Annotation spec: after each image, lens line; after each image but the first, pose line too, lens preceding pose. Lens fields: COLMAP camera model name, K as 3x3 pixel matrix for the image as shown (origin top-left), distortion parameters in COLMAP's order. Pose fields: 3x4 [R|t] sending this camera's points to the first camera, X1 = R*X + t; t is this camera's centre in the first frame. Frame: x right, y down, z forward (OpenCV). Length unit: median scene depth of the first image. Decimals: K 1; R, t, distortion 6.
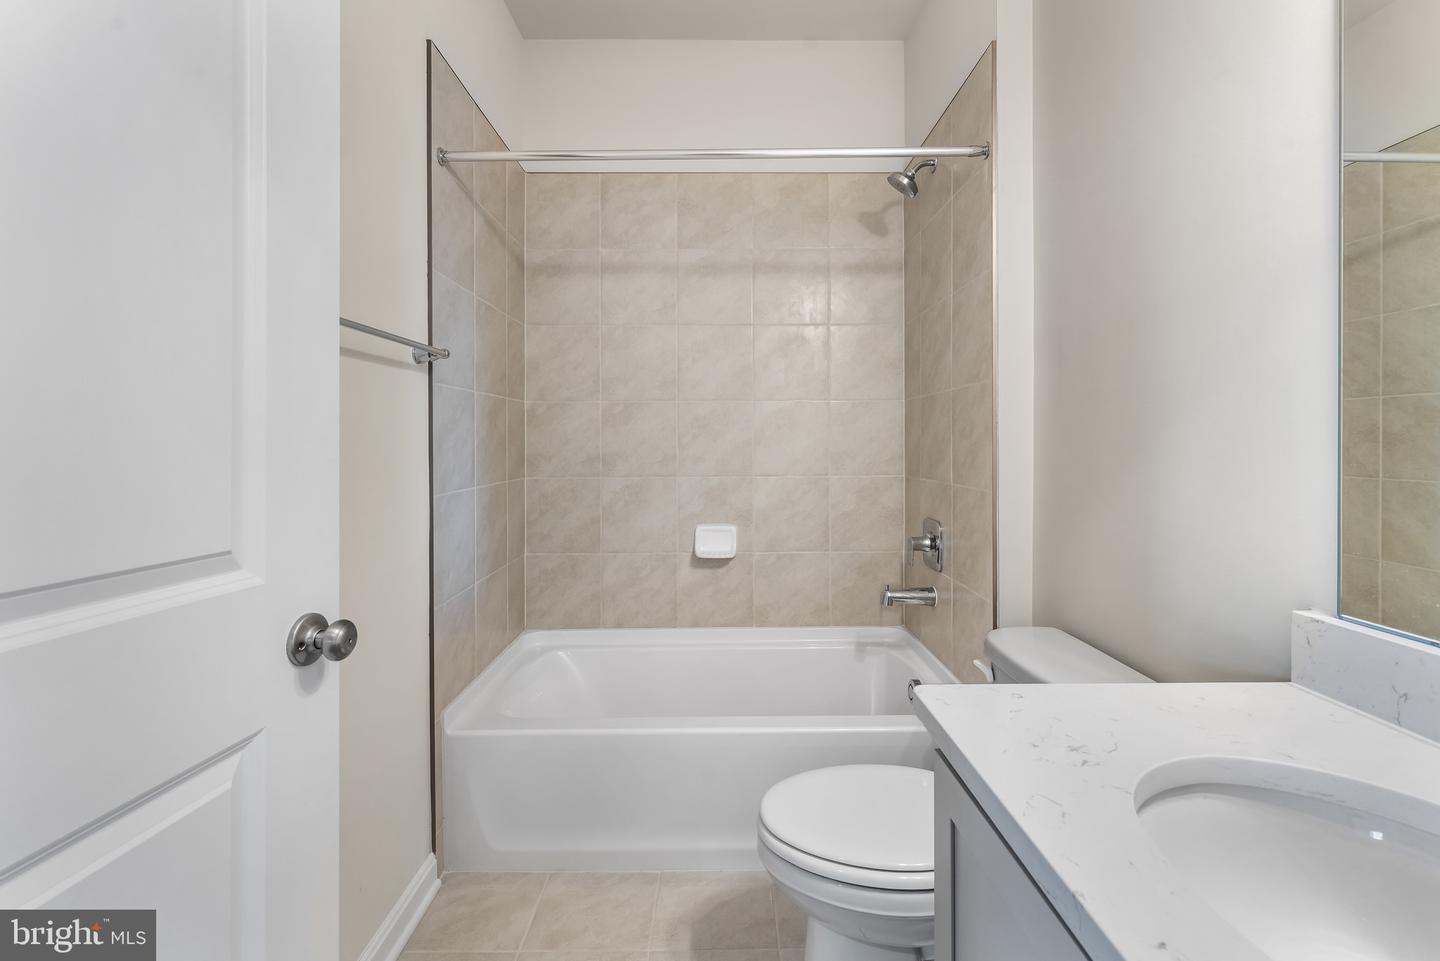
lens RADIAL K [[623.2, 0, 713.6], [0, 623.2, 446.0], [0, 0, 1]] dist [-0.001641, -0.000370]
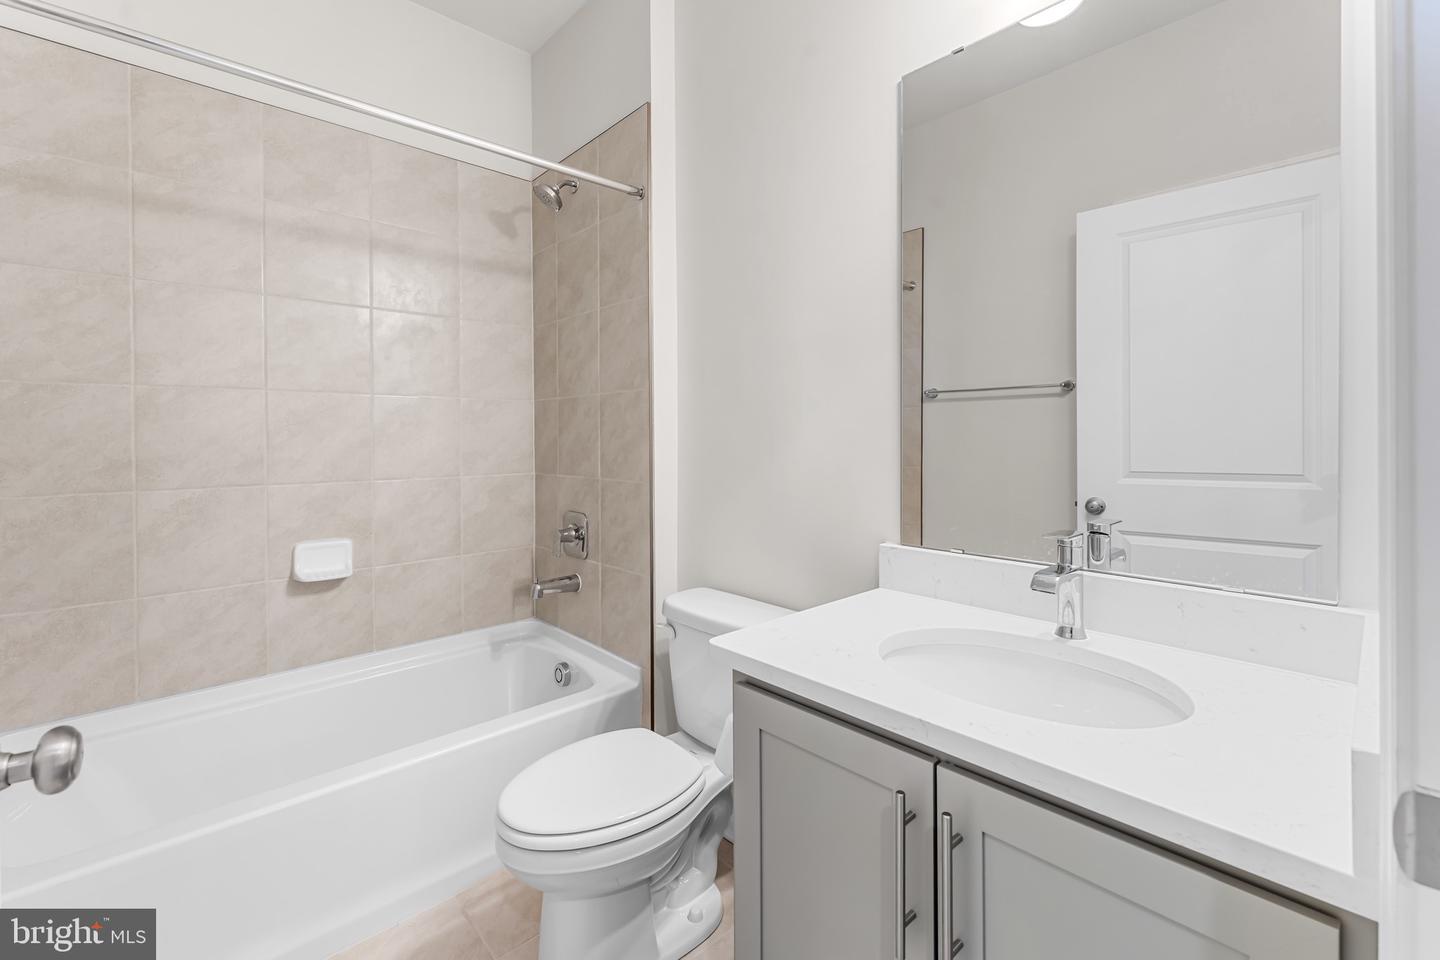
lens RADIAL K [[623.2, 0, 713.6], [0, 623.2, 445.5], [0, 0, 1]] dist [-0.001641, -0.000370]
pose [[0.739507, -0.008573, 0.673094, -0.172161], [0.006424, 0.999963, 0.005678, -0.002541], [-0.673118, 0.000126, 0.739535, 0.027291]]
